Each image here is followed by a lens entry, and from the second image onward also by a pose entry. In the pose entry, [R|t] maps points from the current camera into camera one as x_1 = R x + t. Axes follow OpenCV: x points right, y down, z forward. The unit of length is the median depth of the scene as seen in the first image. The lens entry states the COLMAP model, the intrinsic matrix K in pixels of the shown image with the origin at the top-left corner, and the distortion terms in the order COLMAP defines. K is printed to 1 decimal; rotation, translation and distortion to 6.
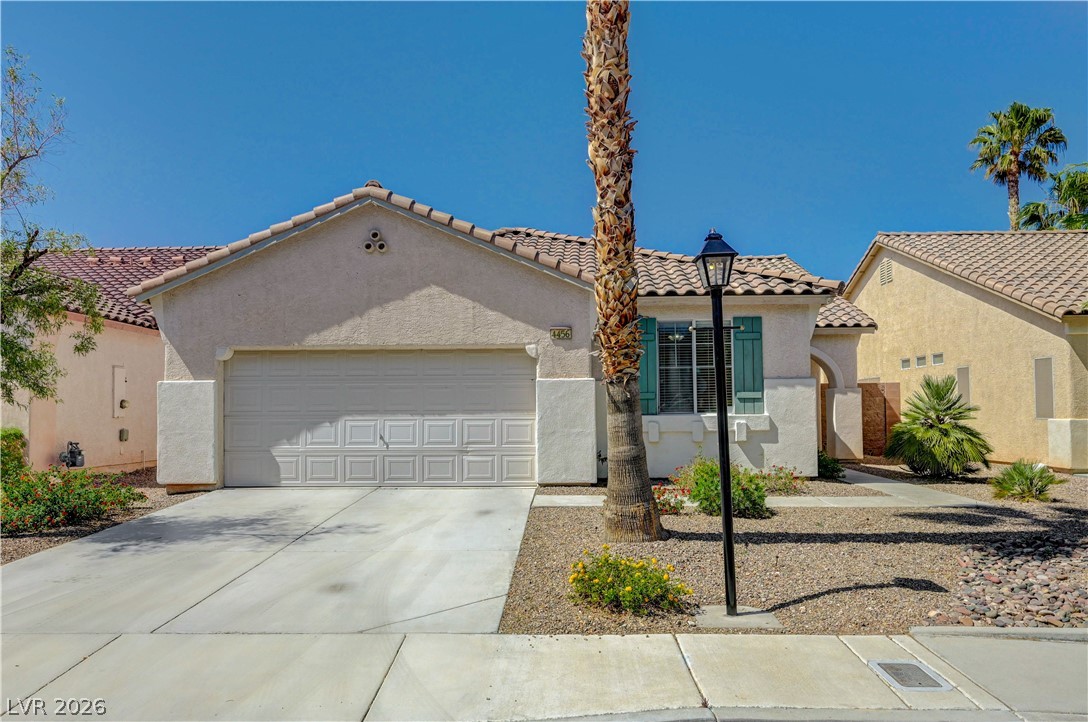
lens RADIAL K [[767.3, 0, 544.1], [0, 767.3, 382.8], [0, 0, 1]] dist [-0.000850, -0.002539]
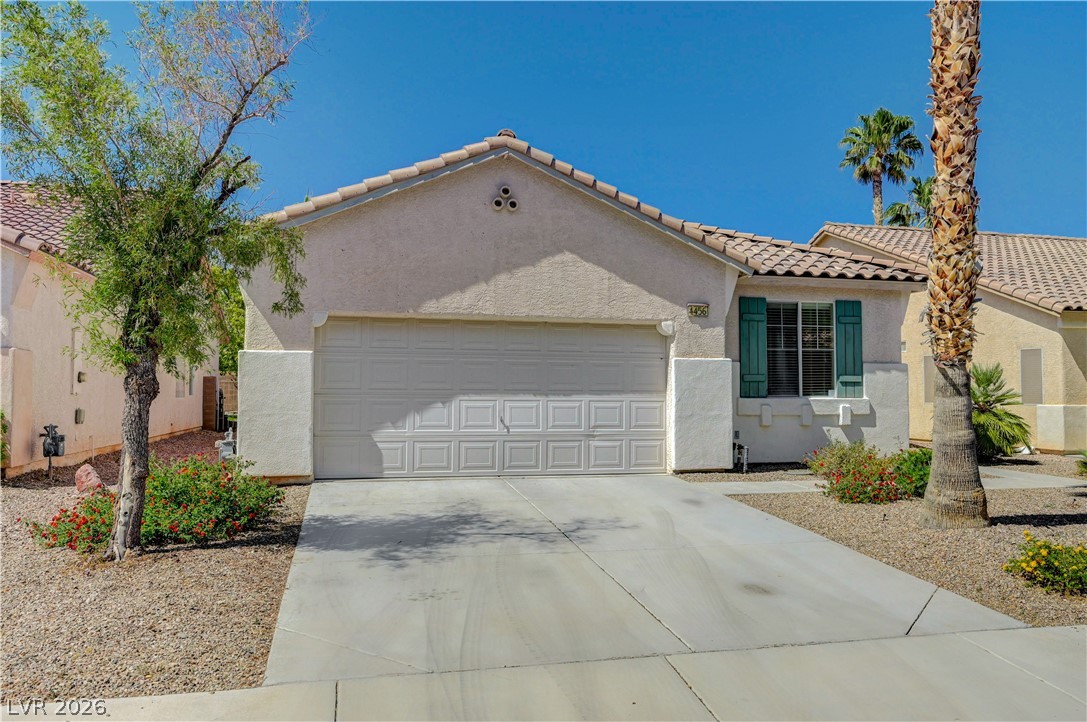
lens RADIAL K [[817.1, 0, 540.1], [0, 817.1, 355.6], [0, 0, 1]] dist [0.004228, -0.002748]
pose [[0.964502, 0.023462, 0.263031, -0.423495], [-0.021331, 0.999712, -0.010956, 0.006296], [-0.263212, 0.004956, 0.964725, 0.081160]]
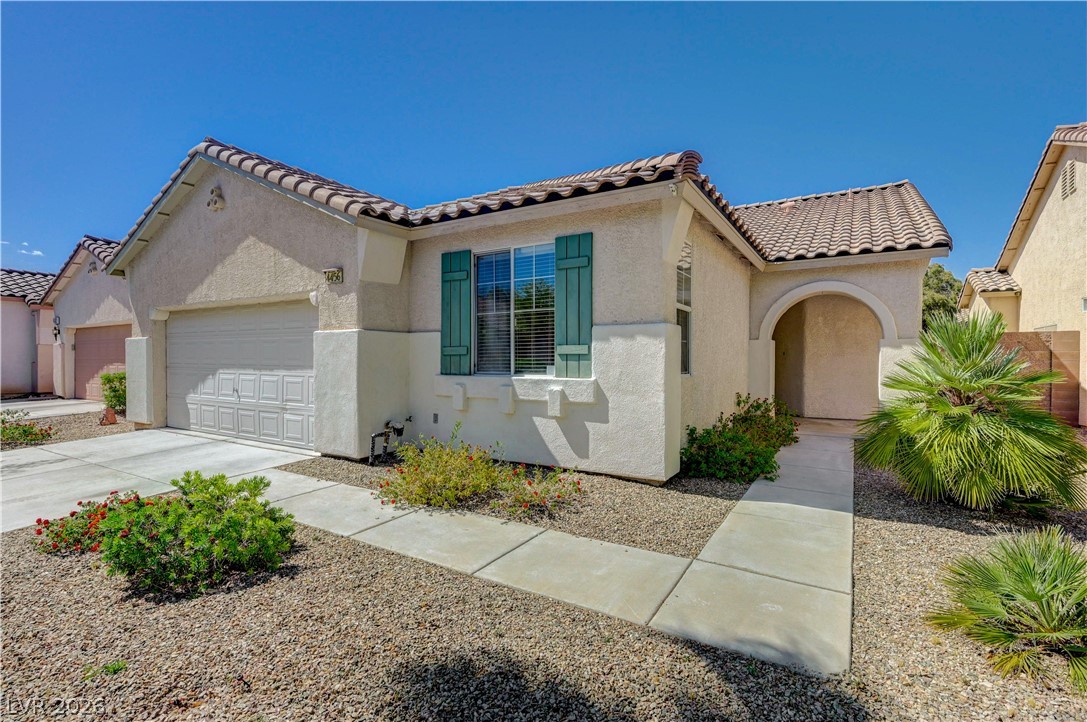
lens RADIAL K [[505.5, 0, 543.5], [0, 505.5, 361.0], [0, 0, 1]] dist [0.002153, 0.000307]
pose [[0.866989, 0.011623, -0.498191, 0.491421], [0.009629, 0.999151, 0.040069, 0.008106], [0.498234, -0.039537, 0.866141, 0.625185]]
